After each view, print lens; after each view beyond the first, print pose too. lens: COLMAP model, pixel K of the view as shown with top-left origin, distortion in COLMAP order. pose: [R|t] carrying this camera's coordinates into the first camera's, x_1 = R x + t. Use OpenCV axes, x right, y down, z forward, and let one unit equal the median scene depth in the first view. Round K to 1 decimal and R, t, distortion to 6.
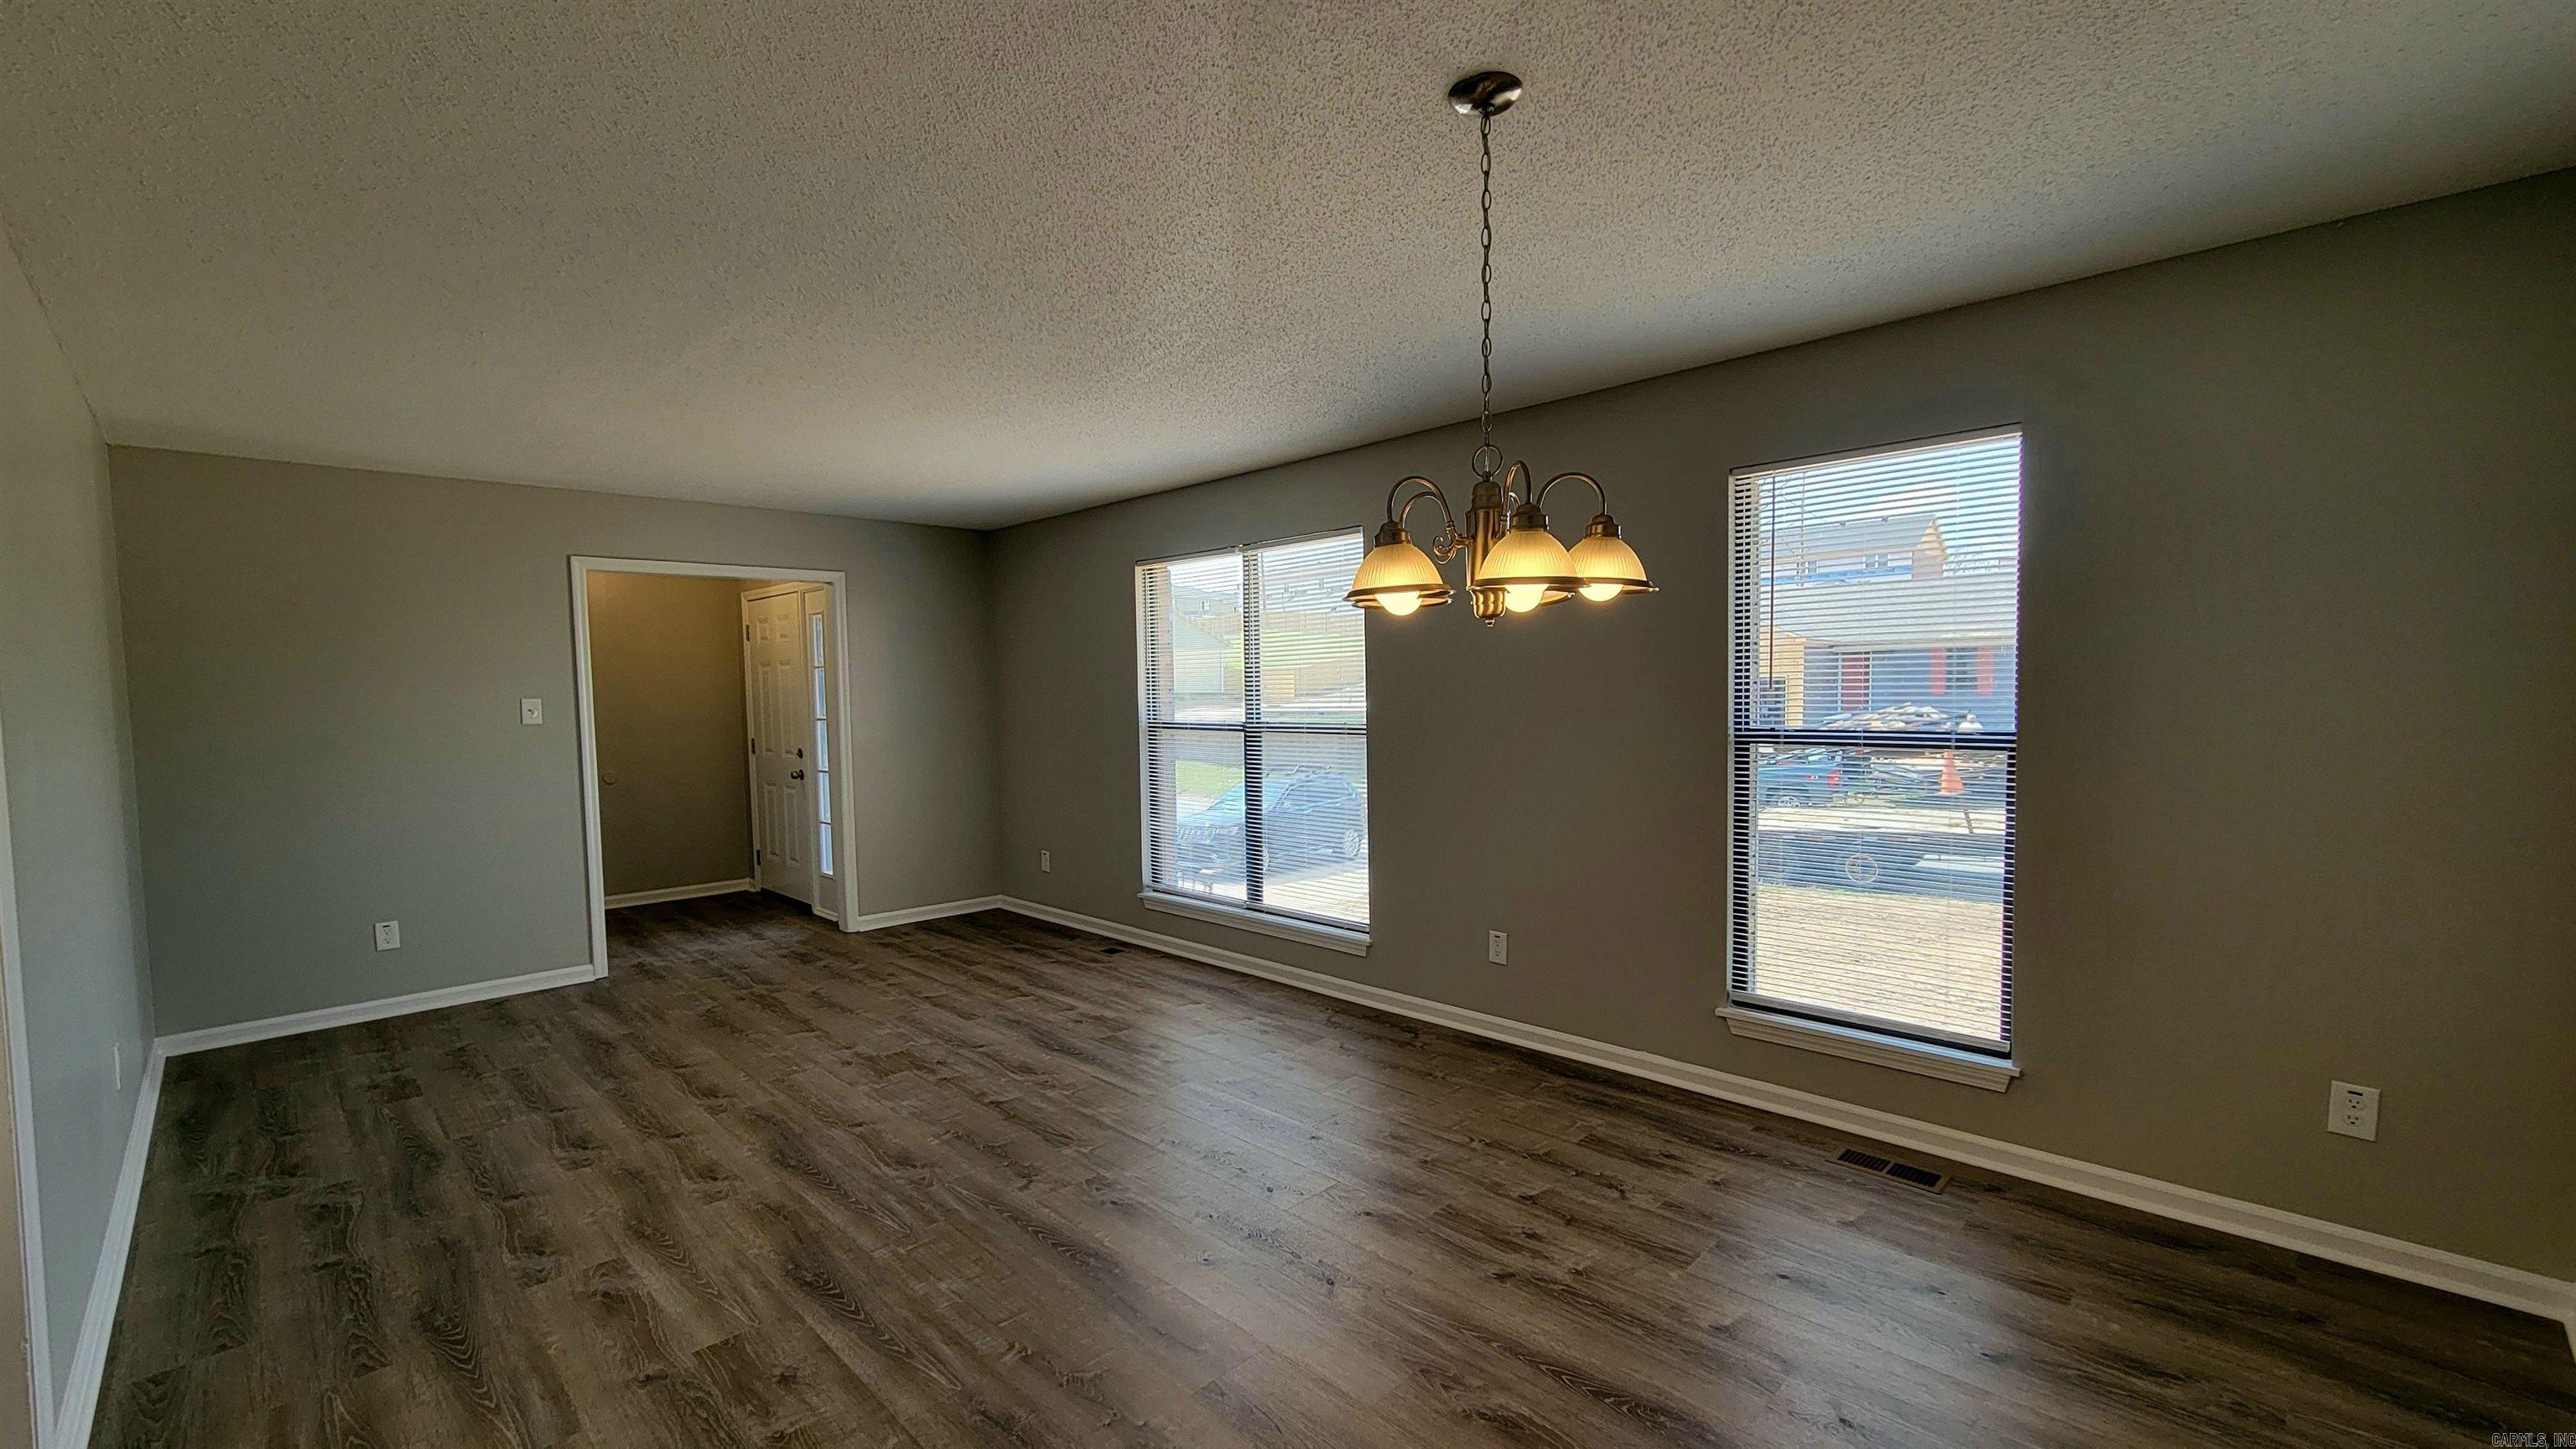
lens RADIAL K [[1048.4, 0, 1265.2], [0, 1048.4, 738.5], [0, 0, 1]] dist [-0.001658, -0.000044]
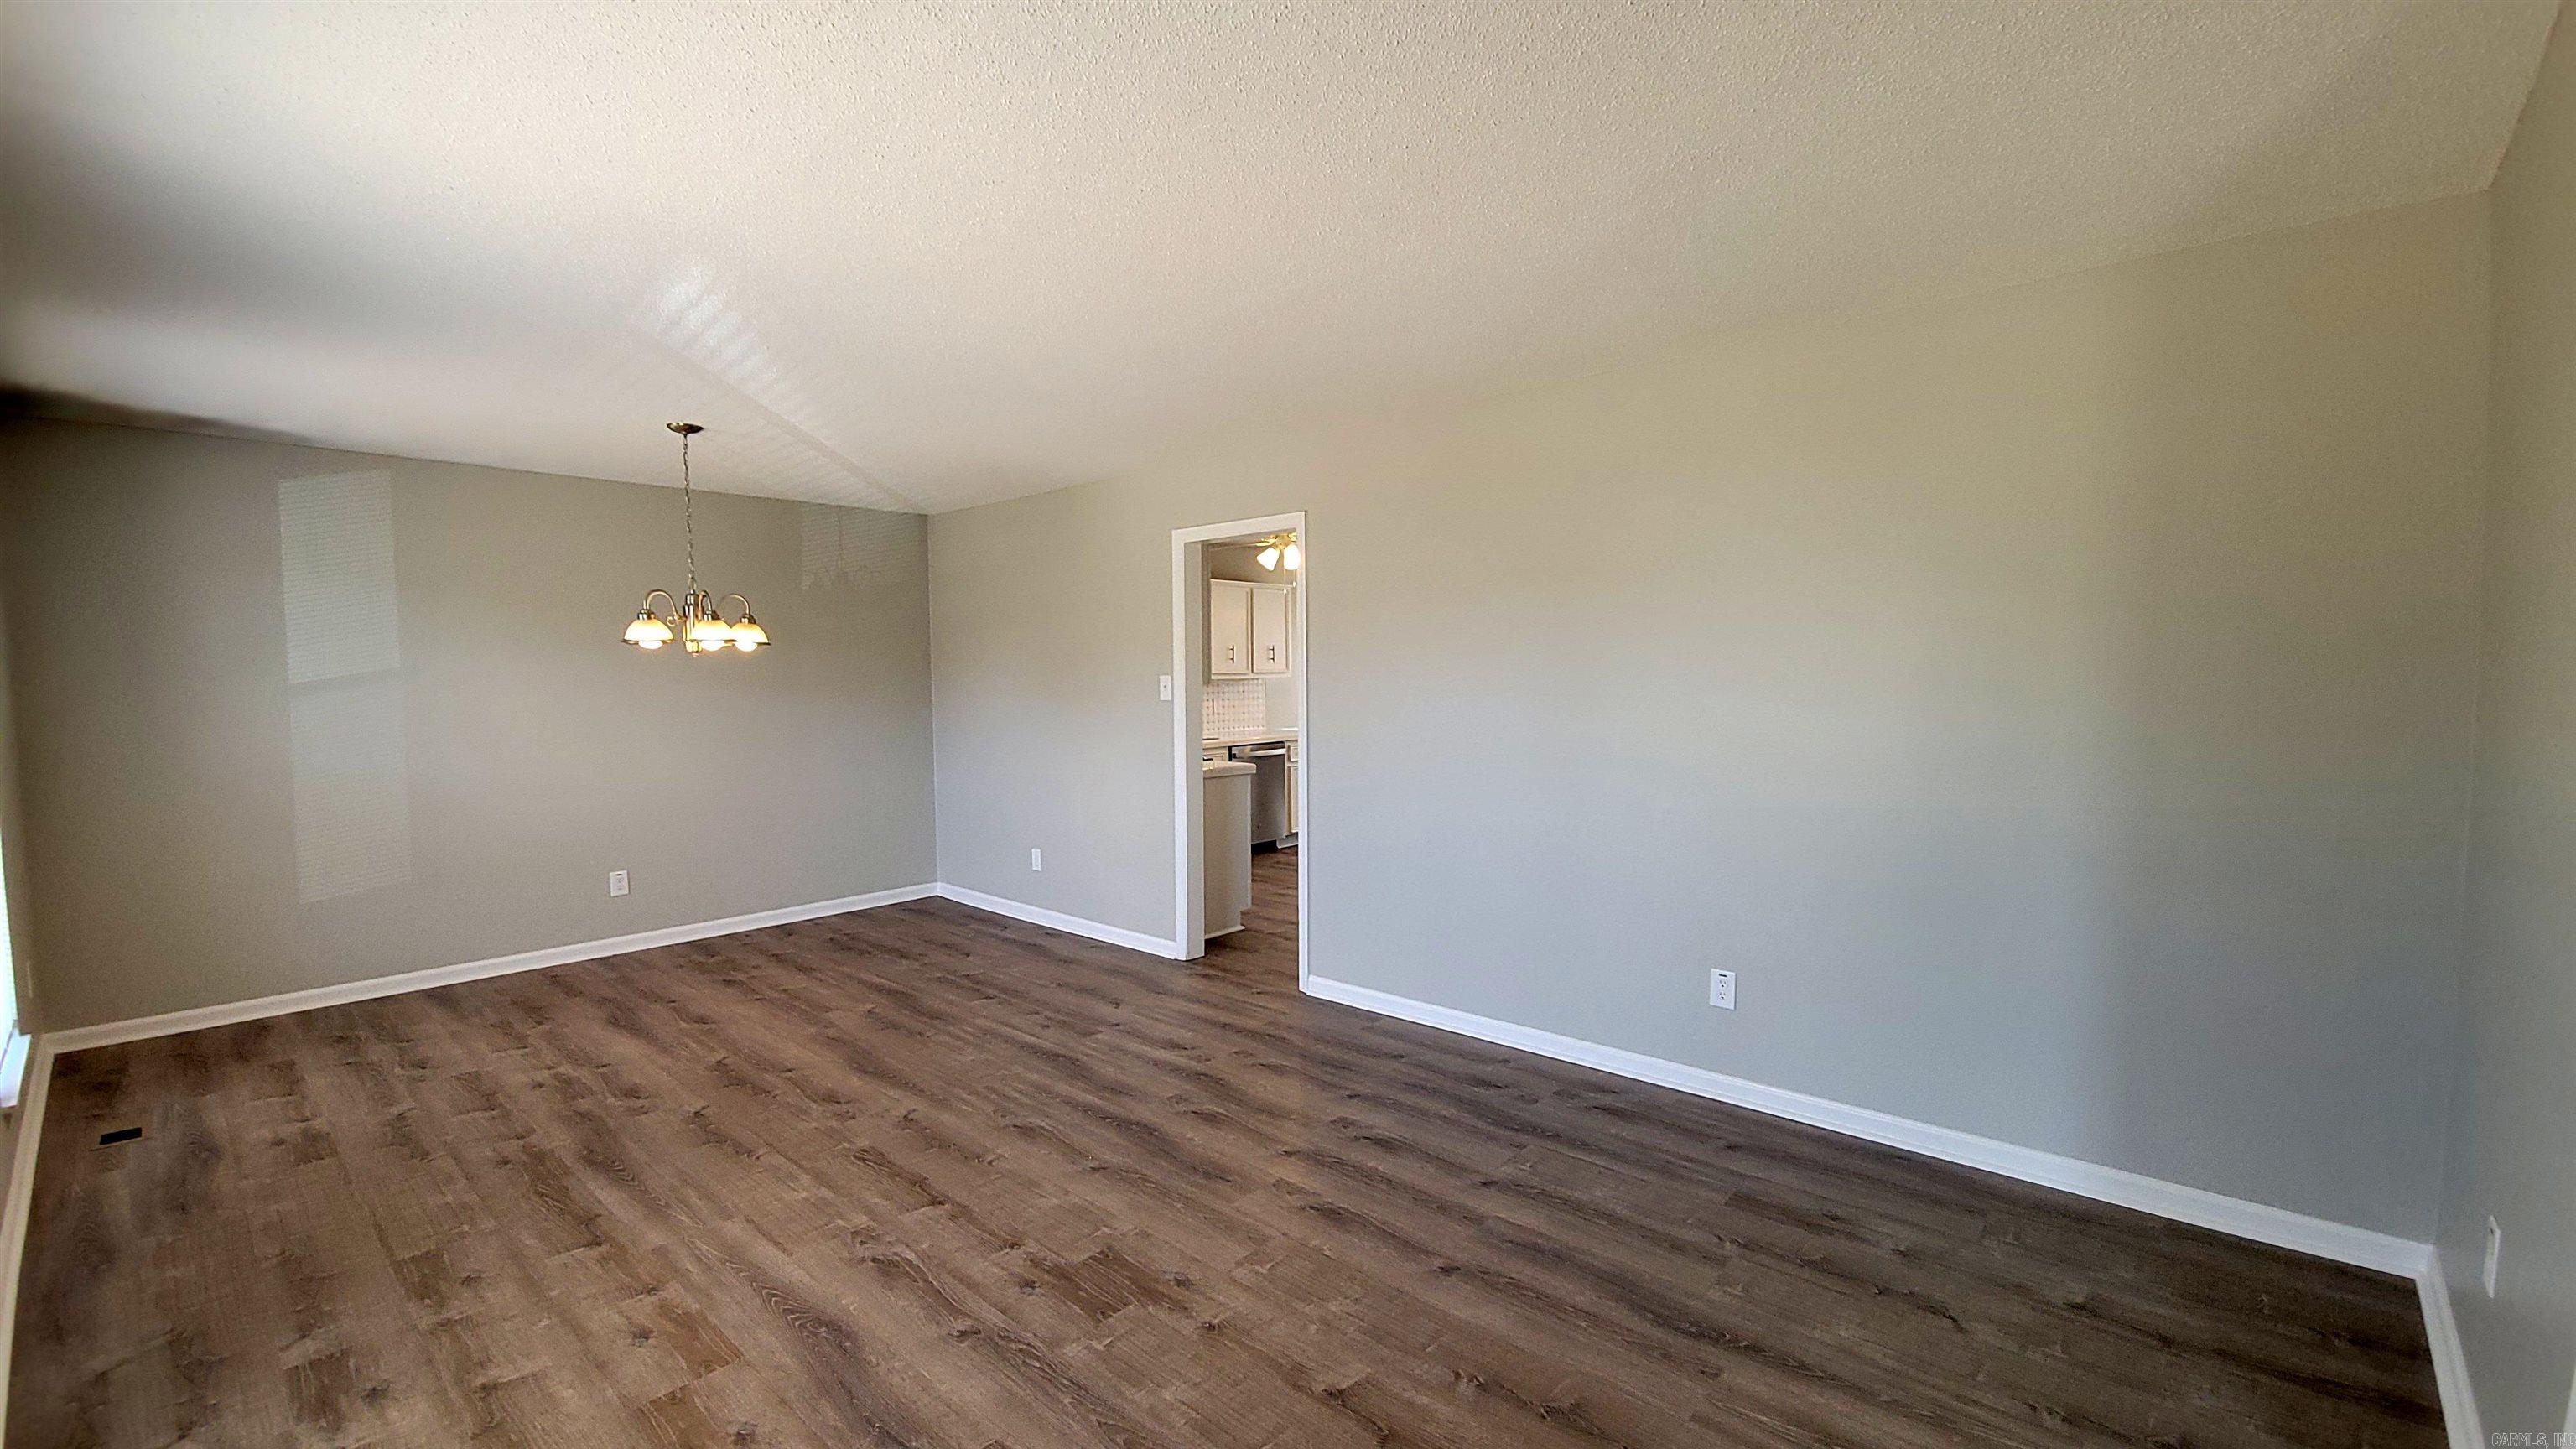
lens RADIAL K [[1047.8, 0, 1265.3], [0, 1047.8, 740.0], [0, 0, 1]] dist [0.002943, -0.000701]
pose [[-0.998300, 0.031132, -0.049282, -0.467315], [0.025405, 0.993289, 0.112837, -0.077330], [0.052464, 0.111393, -0.992391, 1.724892]]
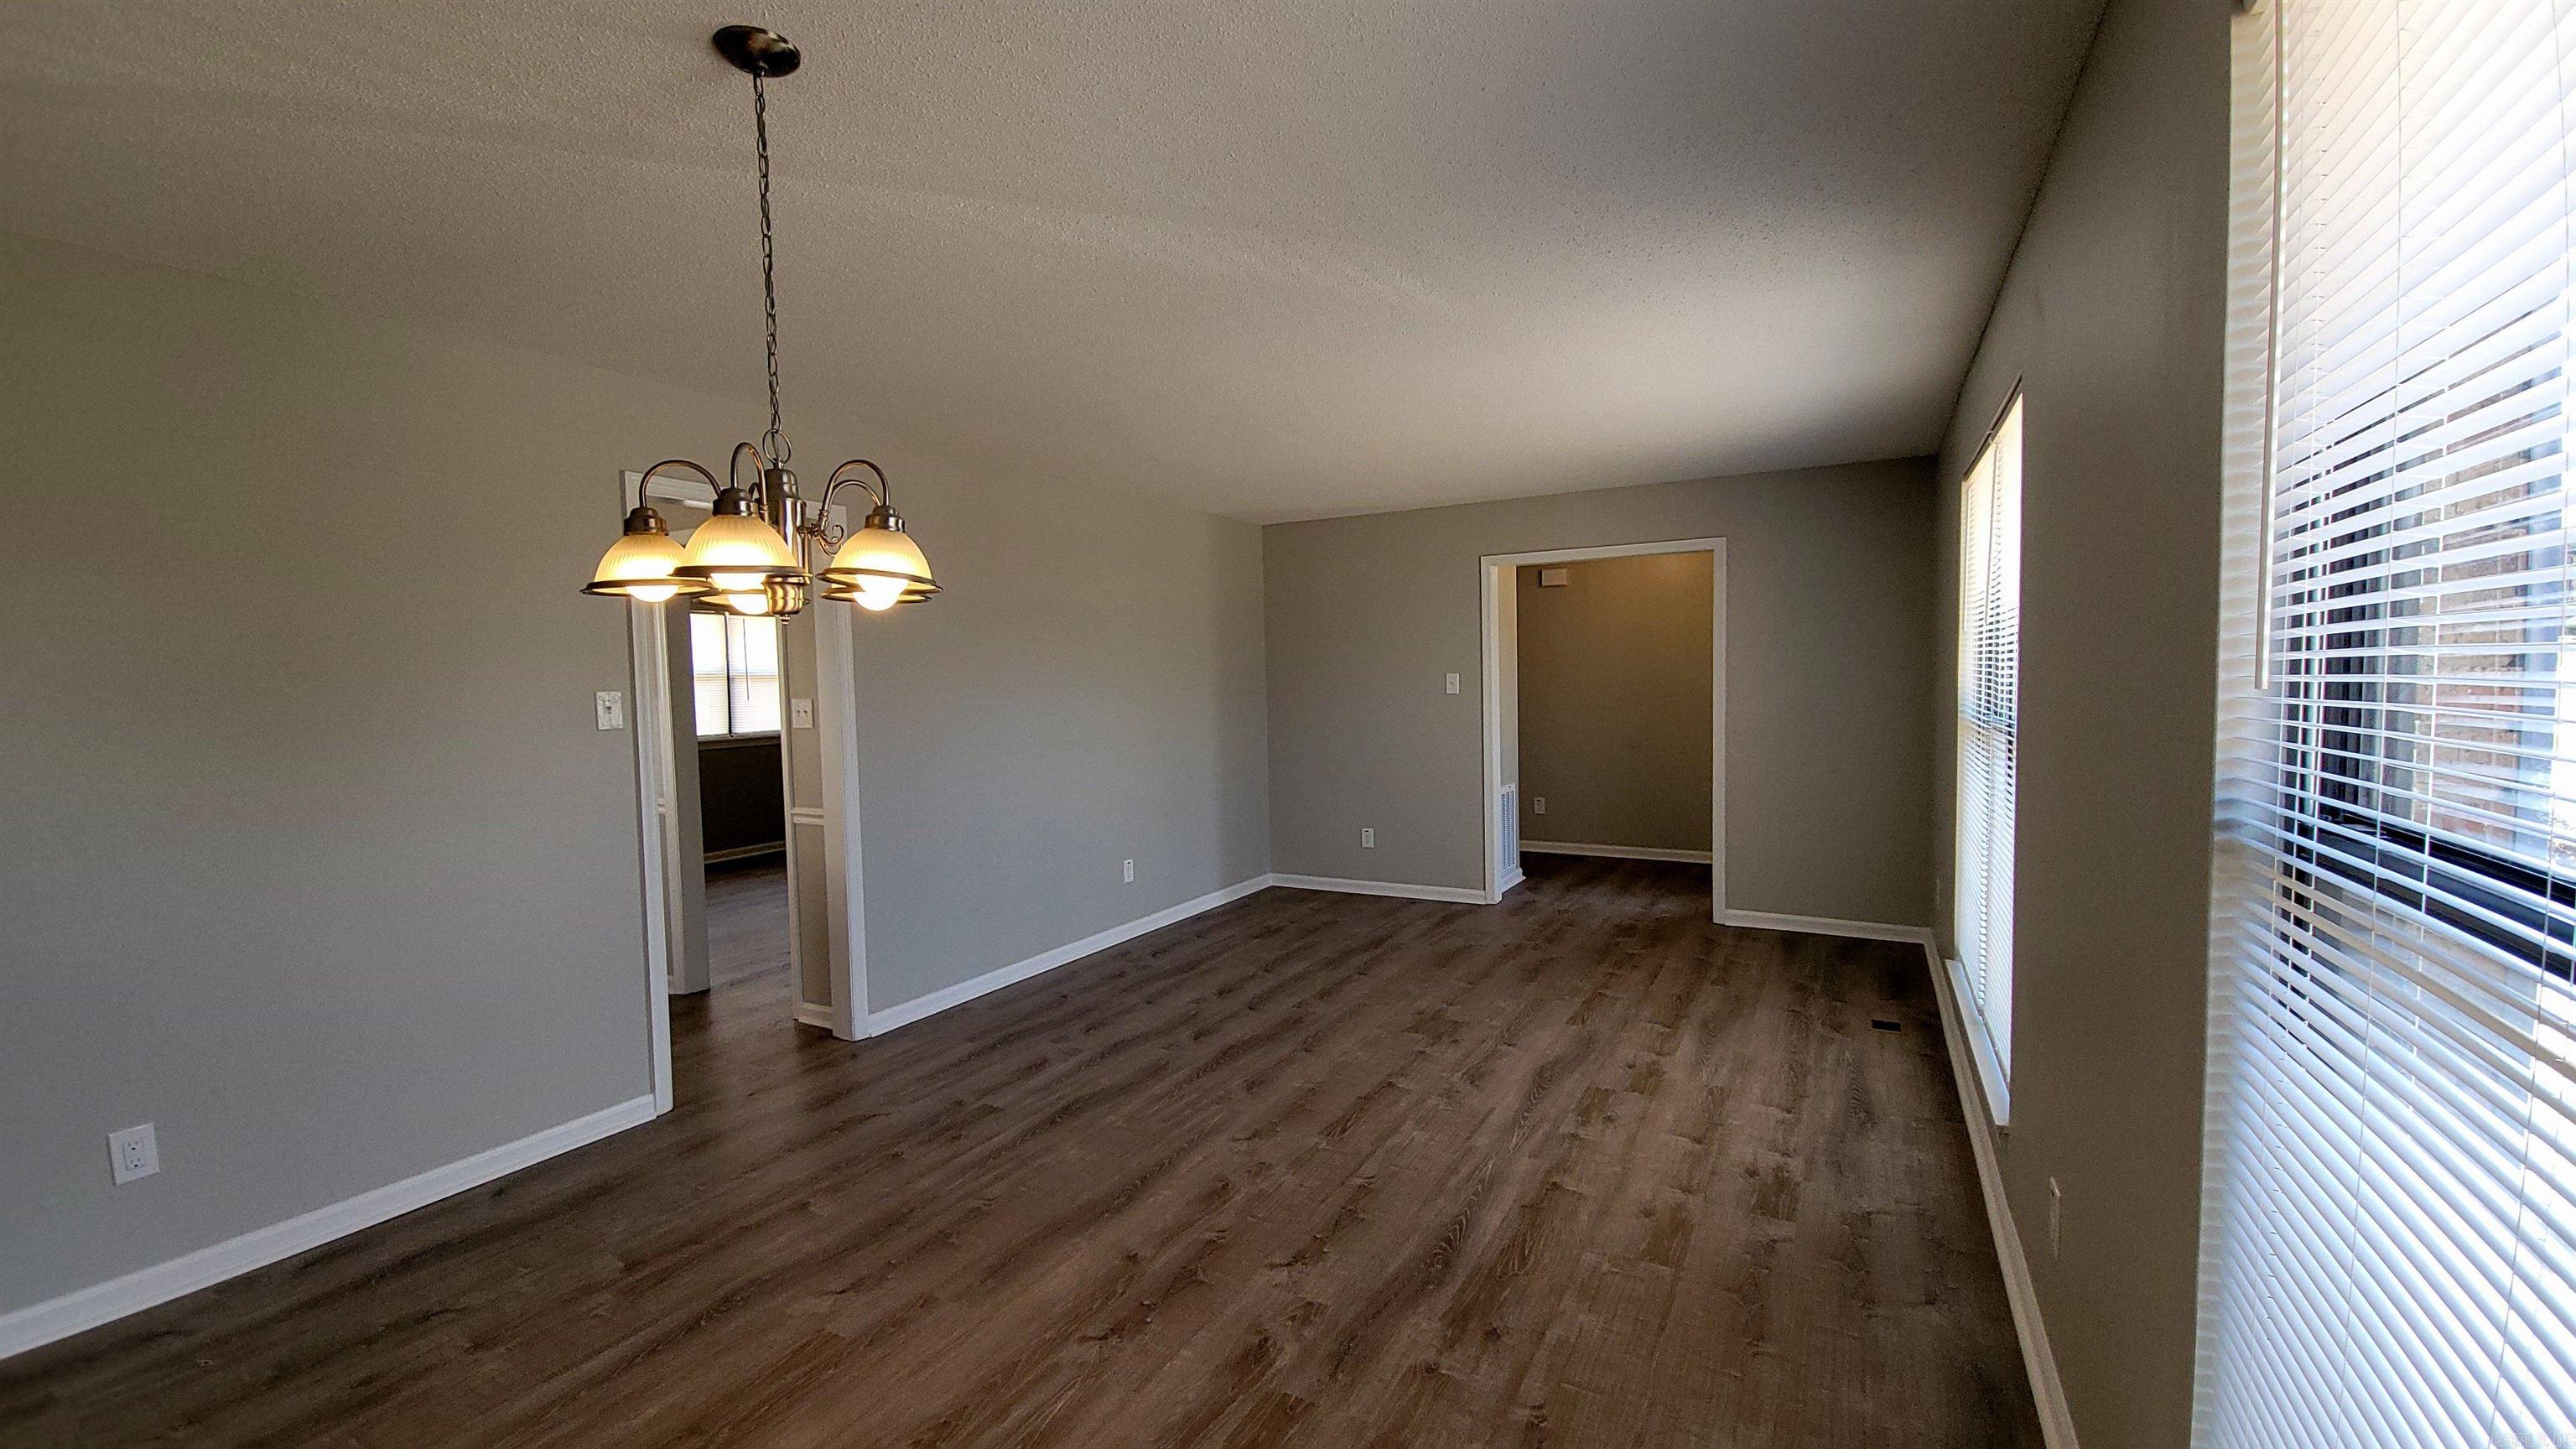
lens RADIAL K [[1047.8, 0, 1265.3], [0, 1047.8, 740.0], [0, 0, 1]] dist [0.002943, -0.000701]
pose [[0.279803, 0.066788, -0.957731, 0.636200], [-0.030319, 0.997694, 0.060717, -0.037791], [0.959578, 0.012049, 0.281183, 0.590557]]
